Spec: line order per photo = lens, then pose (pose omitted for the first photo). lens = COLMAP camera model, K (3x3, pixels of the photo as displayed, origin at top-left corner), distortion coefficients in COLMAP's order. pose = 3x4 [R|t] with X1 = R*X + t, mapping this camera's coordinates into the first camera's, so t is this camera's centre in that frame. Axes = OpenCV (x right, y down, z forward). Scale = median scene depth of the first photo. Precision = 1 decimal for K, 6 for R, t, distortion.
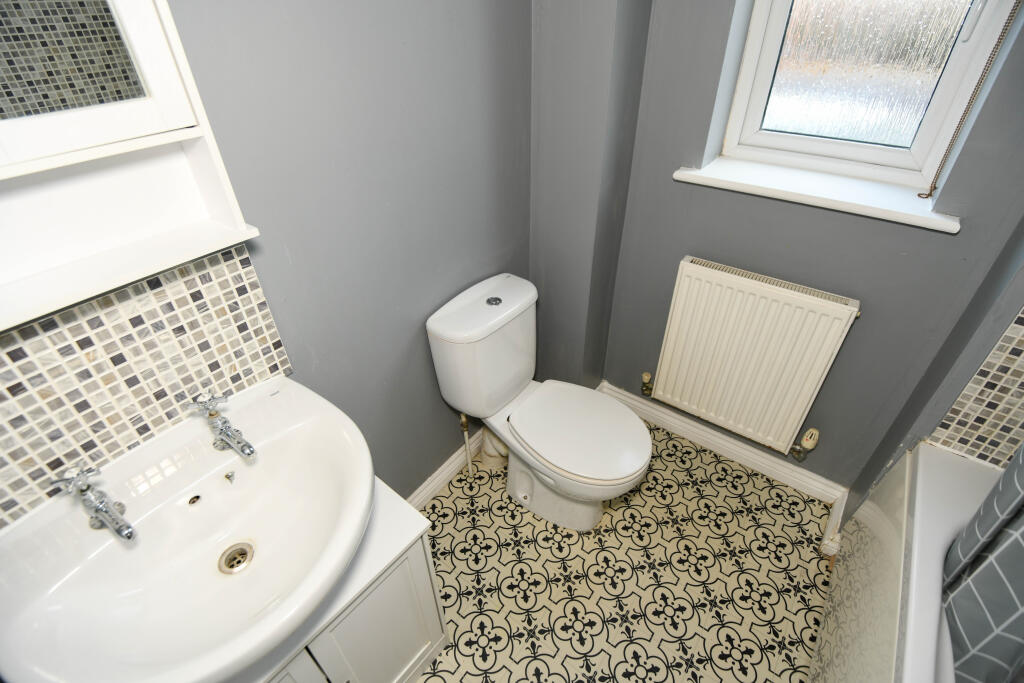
lens RADIAL K [[475.8, 0, 516.7], [0, 475.8, 335.9], [0, 0, 1]] dist [0.002741, -0.020221]
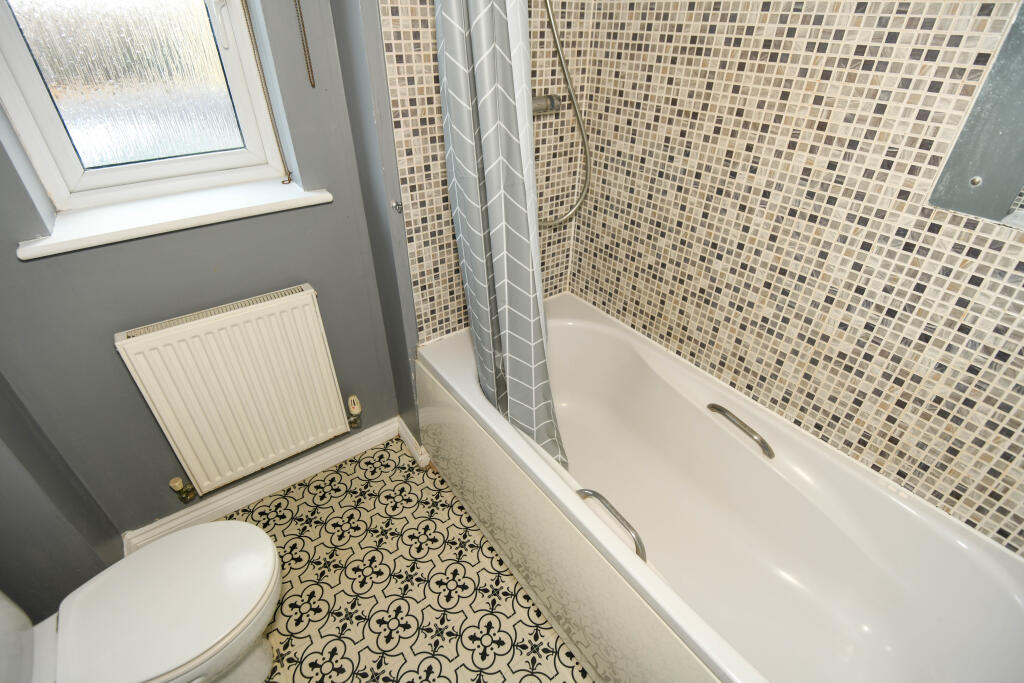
lens RADIAL K [[478.9, 0, 509.2], [0, 478.9, 334.5], [0, 0, 1]] dist [0.115013, -0.083497]
pose [[0.311690, -0.516760, 0.797376, -0.104066], [0.555243, 0.780050, 0.288490, -0.045768], [-0.771074, 0.352818, 0.530061, 0.062011]]
